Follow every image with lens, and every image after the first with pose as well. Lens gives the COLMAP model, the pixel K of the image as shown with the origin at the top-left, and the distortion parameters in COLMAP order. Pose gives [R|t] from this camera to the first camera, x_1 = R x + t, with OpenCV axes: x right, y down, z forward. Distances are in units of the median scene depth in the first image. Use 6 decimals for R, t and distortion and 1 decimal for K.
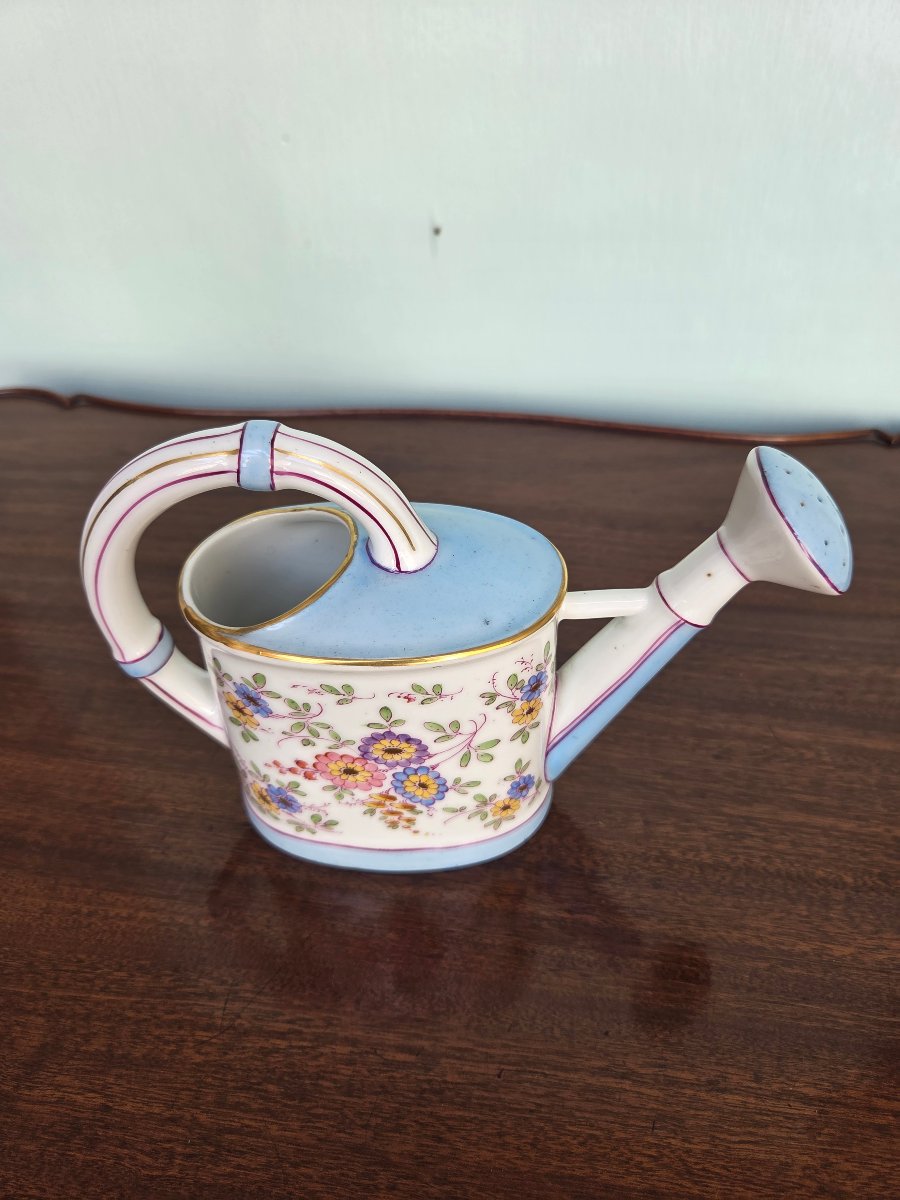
lens RADIAL K [[831.6, 0, 451.7], [0, 831.6, 582.6], [0, 0, 1]] dist [0.027292, -0.001019]
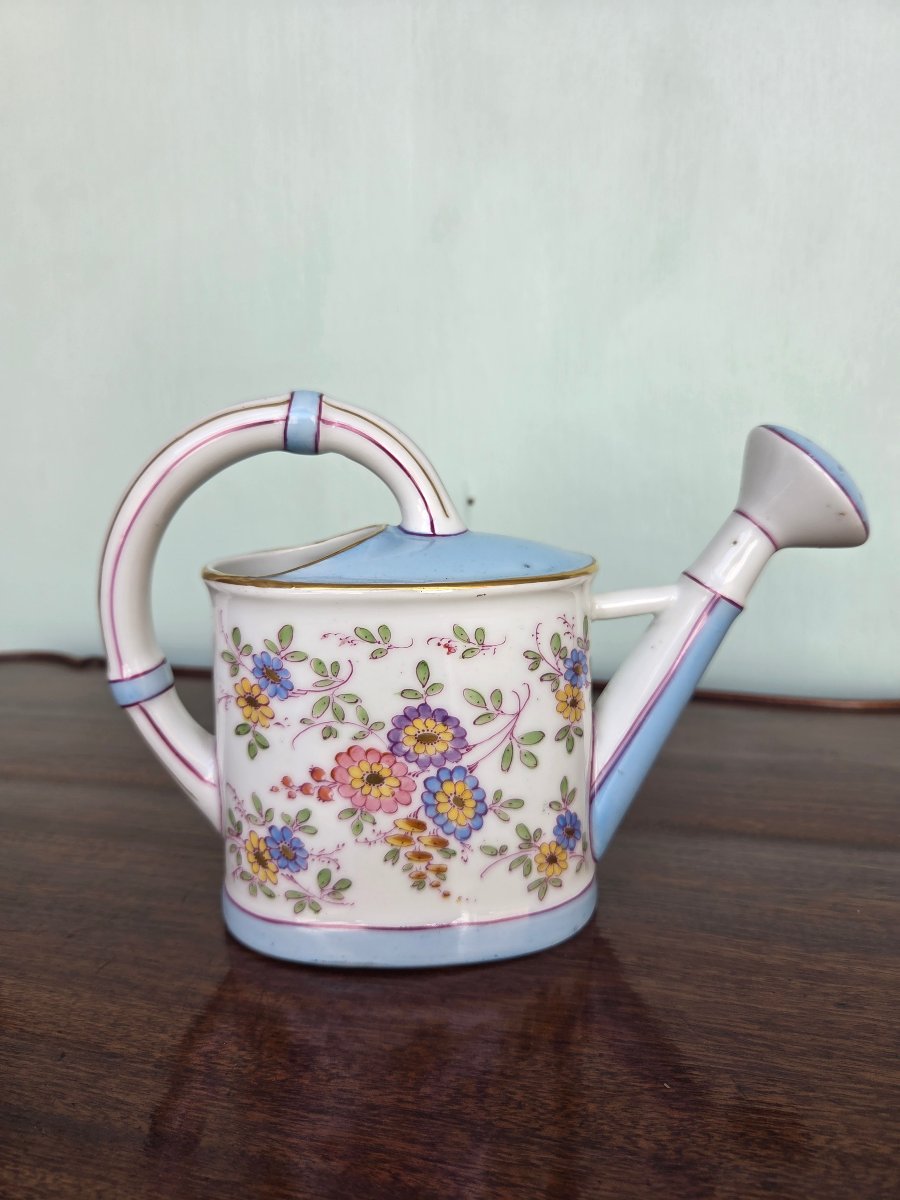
lens RADIAL K [[831.6, 0, 451.7], [0, 831.6, 582.6], [0, 0, 1]] dist [0.027292, -0.001019]
pose [[0.996960, -0.004226, 0.077802, -0.109264], [0.044041, 0.854282, -0.517941, 0.505012], [-0.064276, 0.519793, 0.851871, 0.159267]]
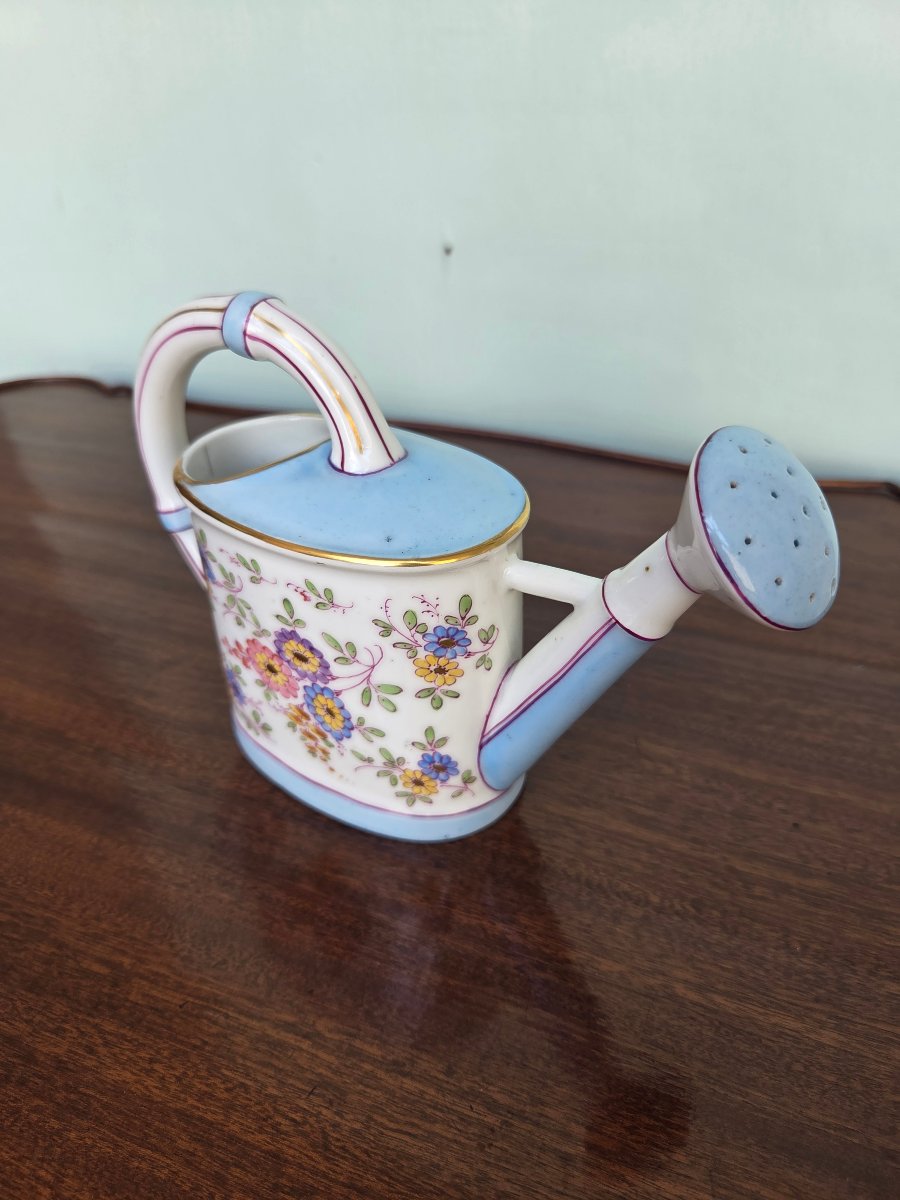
lens RADIAL K [[831.6, 0, 451.7], [0, 831.6, 582.6], [0, 0, 1]] dist [0.027292, -0.001019]
pose [[0.852556, 0.297836, -0.429468, 0.459880], [-0.340600, 0.939894, -0.024323, 0.081615], [0.396410, 0.167014, 0.902755, 0.172657]]
